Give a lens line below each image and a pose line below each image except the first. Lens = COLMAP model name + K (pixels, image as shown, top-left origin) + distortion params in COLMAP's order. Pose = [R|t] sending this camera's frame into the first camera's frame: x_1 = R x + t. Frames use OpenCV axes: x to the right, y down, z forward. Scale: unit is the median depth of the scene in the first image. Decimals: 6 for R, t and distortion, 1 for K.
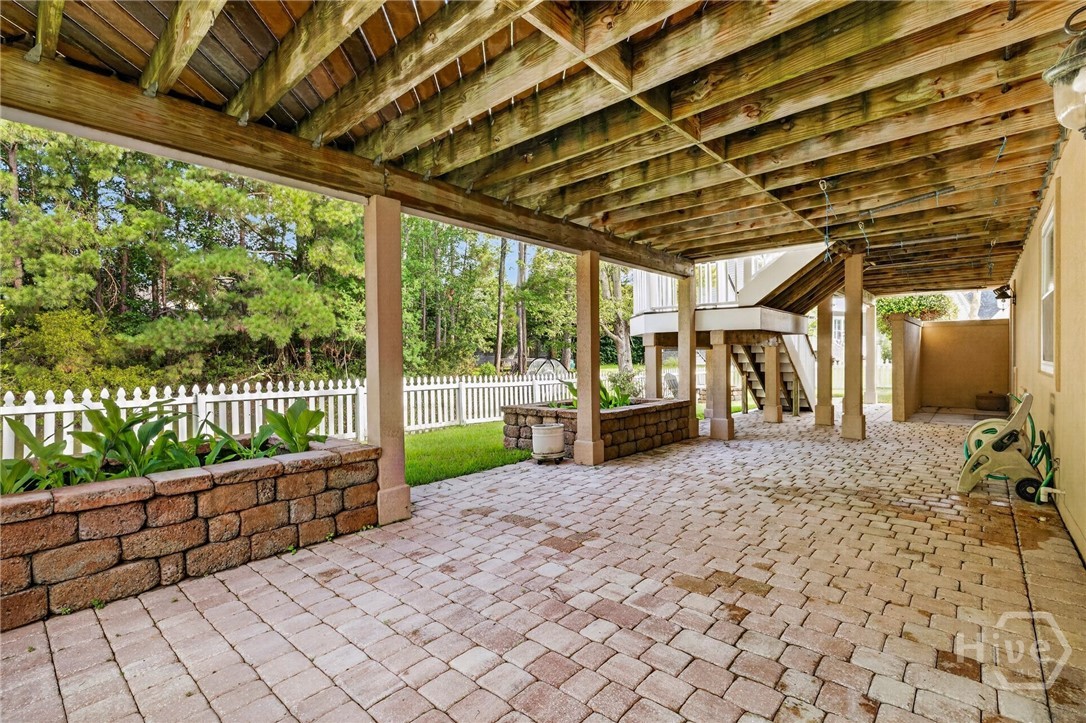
lens RADIAL K [[478.9, 0, 543.0], [0, 478.9, 370.5], [0, 0, 1]] dist [0.000590, 0.000428]
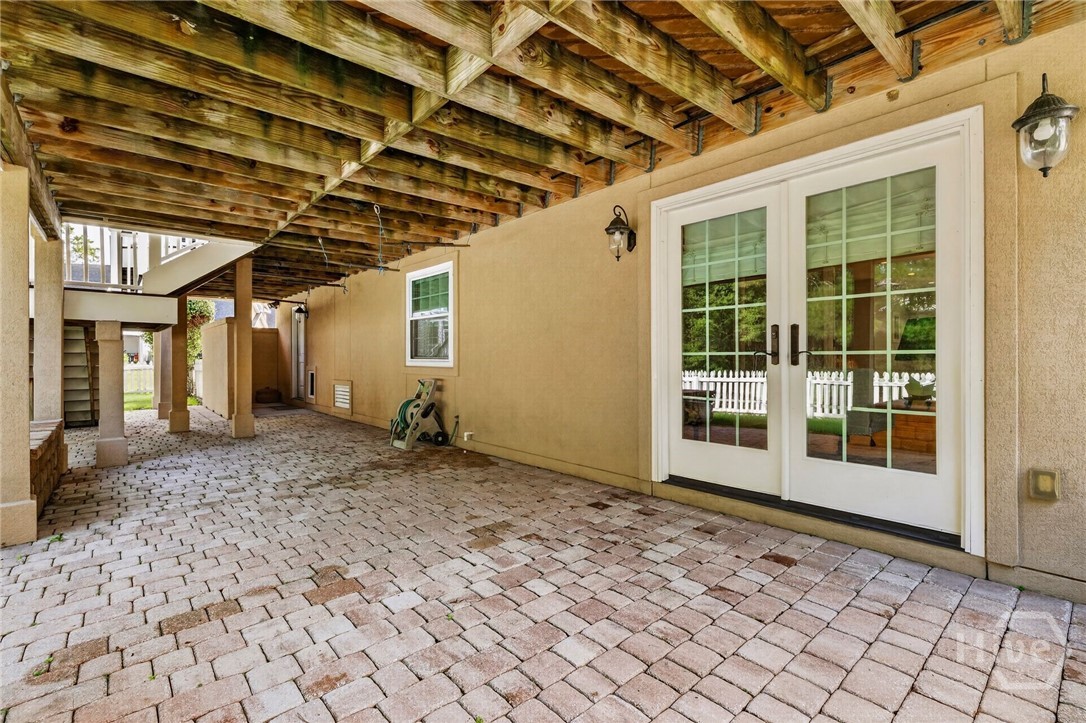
lens RADIAL K [[478.9, 0, 543.0], [0, 478.9, 370.5], [0, 0, 1]] dist [0.000590, 0.000428]
pose [[0.149906, -0.022624, 0.988441, -0.656099], [0.030373, 0.999372, 0.018268, 0.001282], [-0.988234, 0.027284, 0.150499, 0.524839]]
